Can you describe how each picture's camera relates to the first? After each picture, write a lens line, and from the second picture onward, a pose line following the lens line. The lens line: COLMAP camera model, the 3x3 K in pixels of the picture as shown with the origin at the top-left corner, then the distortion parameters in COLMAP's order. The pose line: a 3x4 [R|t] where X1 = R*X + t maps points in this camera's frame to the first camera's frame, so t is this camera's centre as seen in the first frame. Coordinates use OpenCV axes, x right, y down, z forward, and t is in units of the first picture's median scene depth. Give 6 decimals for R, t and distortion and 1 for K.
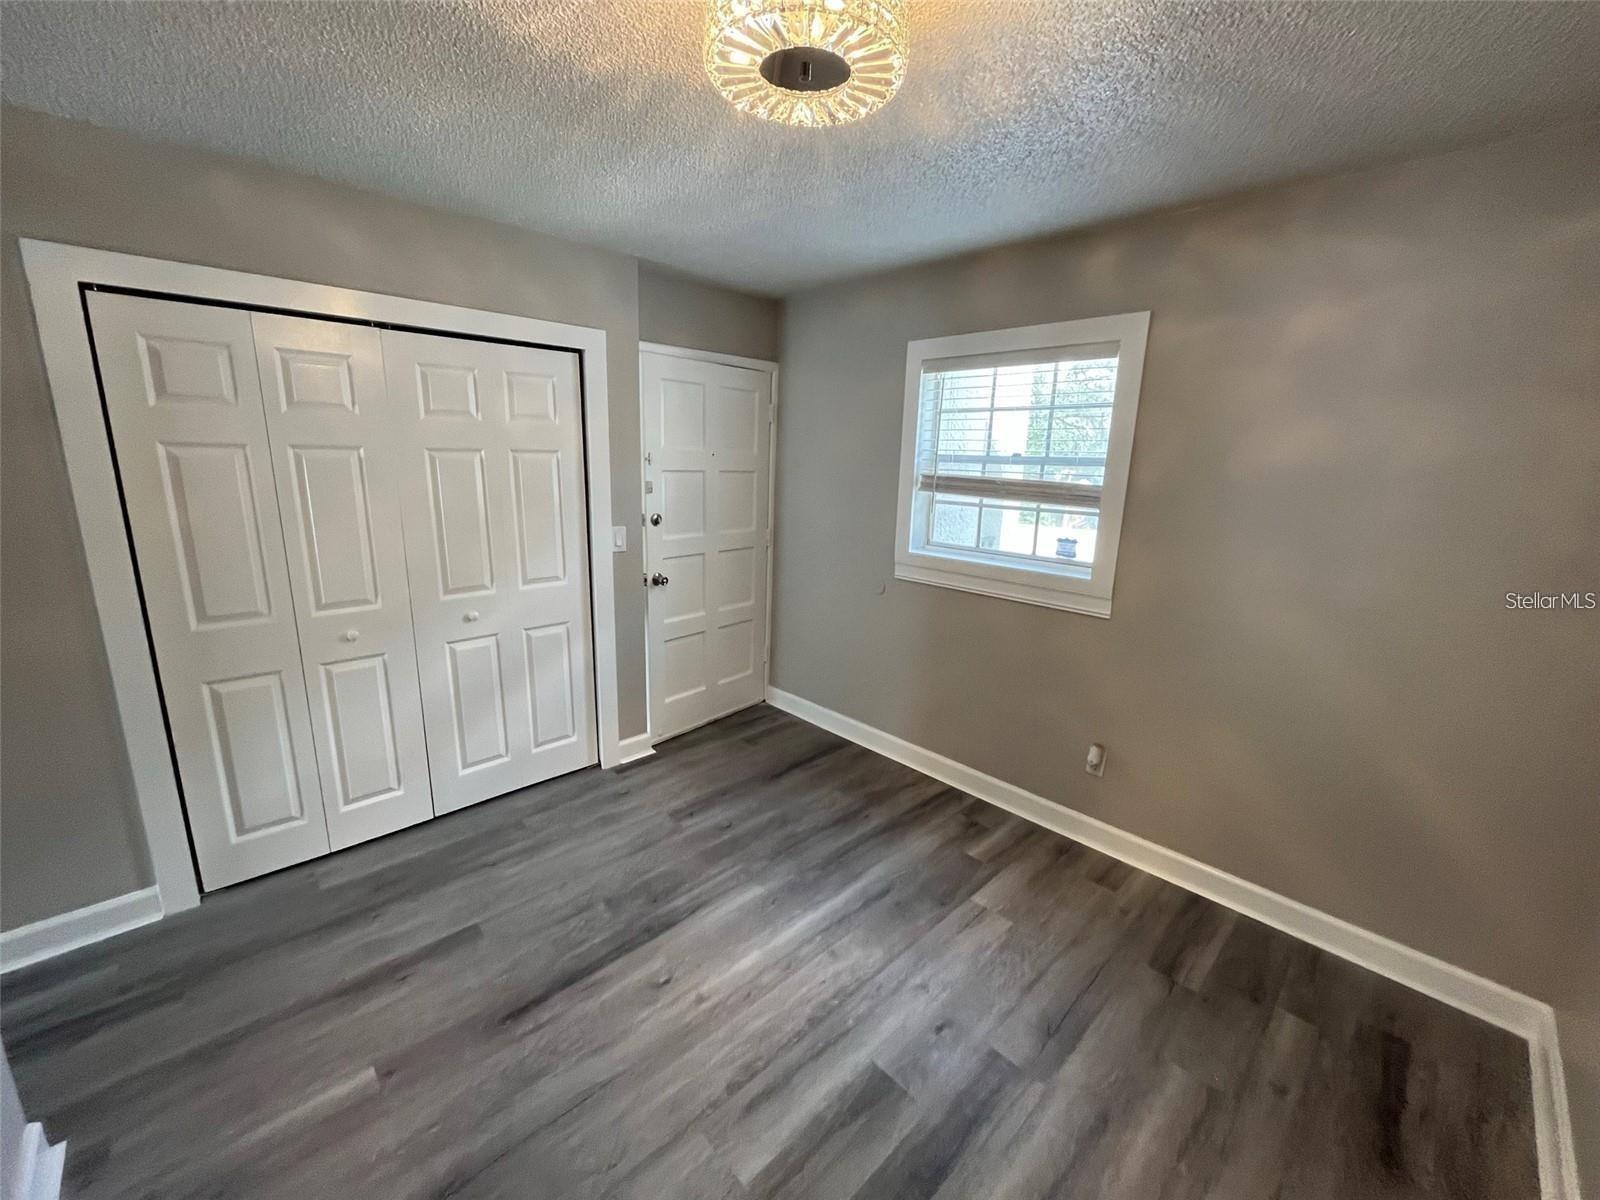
lens RADIAL K [[644.3, 0, 799.1], [0, 644.3, 598.1], [0, 0, 1]] dist [0.000440, 0.000098]
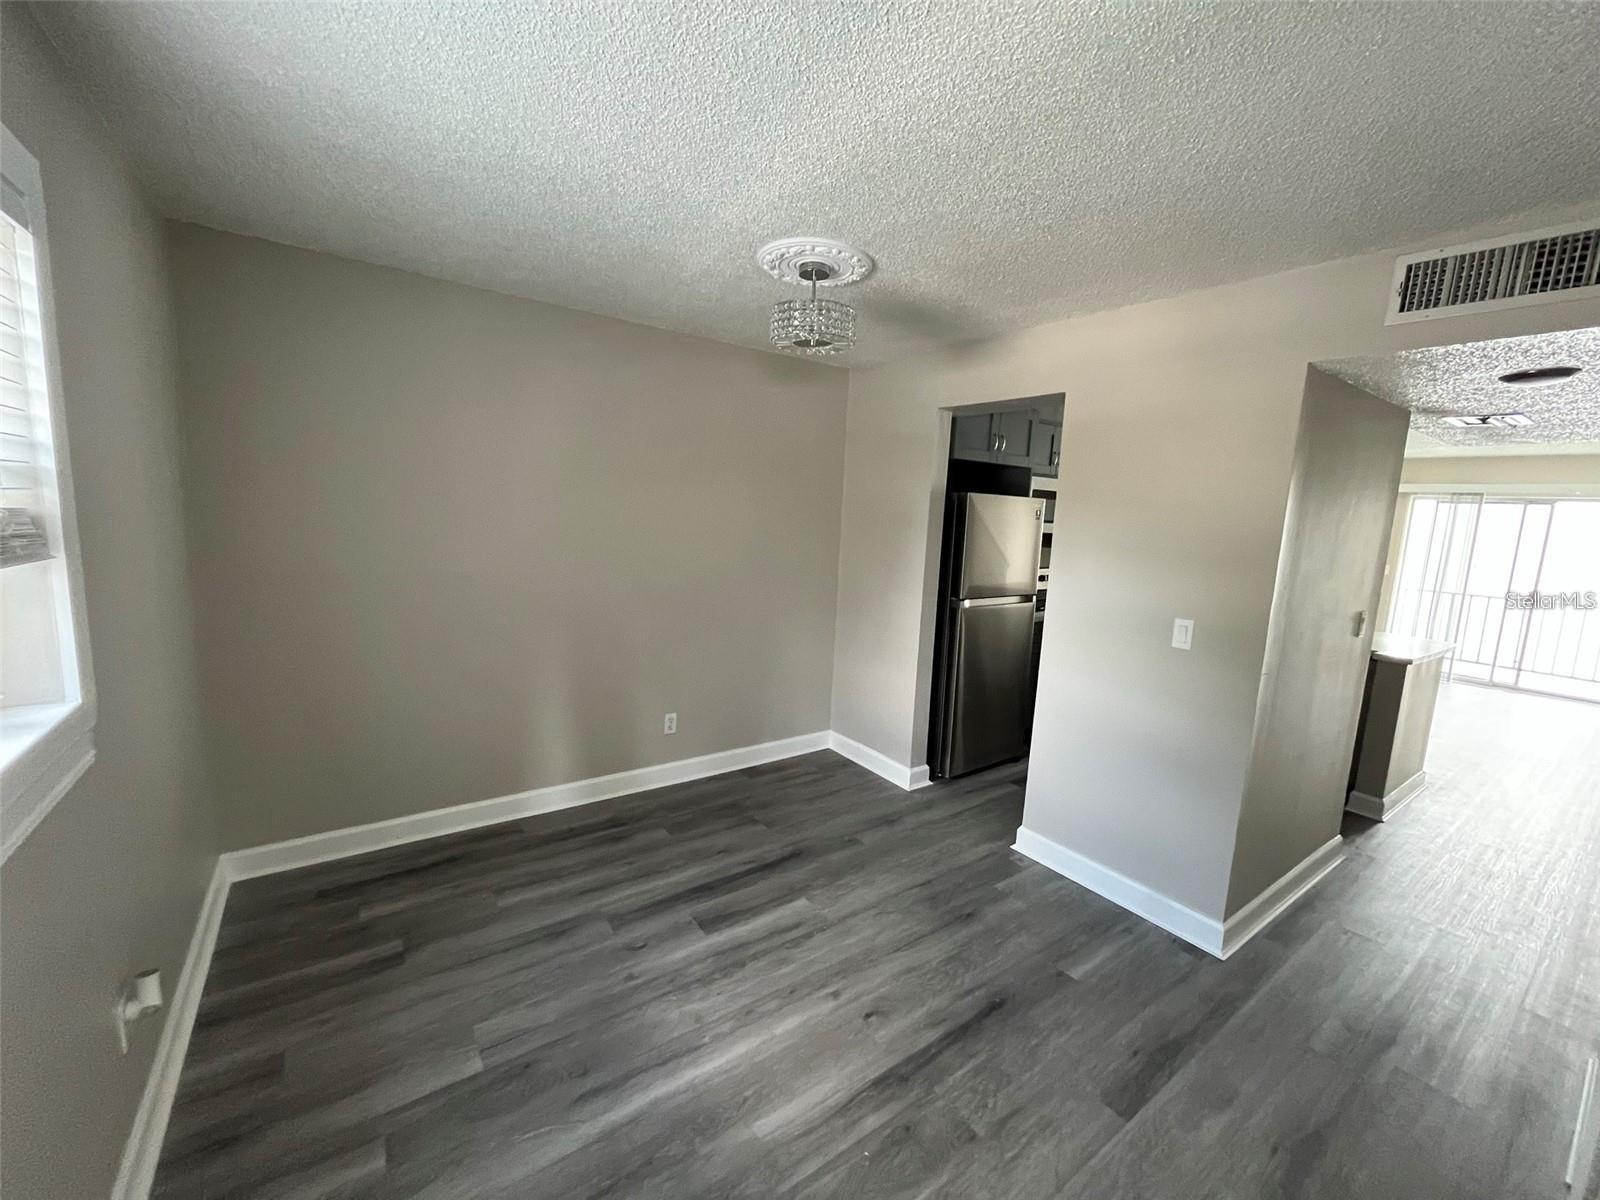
lens RADIAL K [[644.3, 0, 799.6], [0, 644.3, 598.3], [0, 0, 1]] dist [0.000440, 0.000098]
pose [[-0.986711, -0.092043, 0.133898, -0.173864], [-0.038093, 0.932150, 0.360063, -0.389440], [-0.157954, 0.350178, -0.923269, 1.740279]]
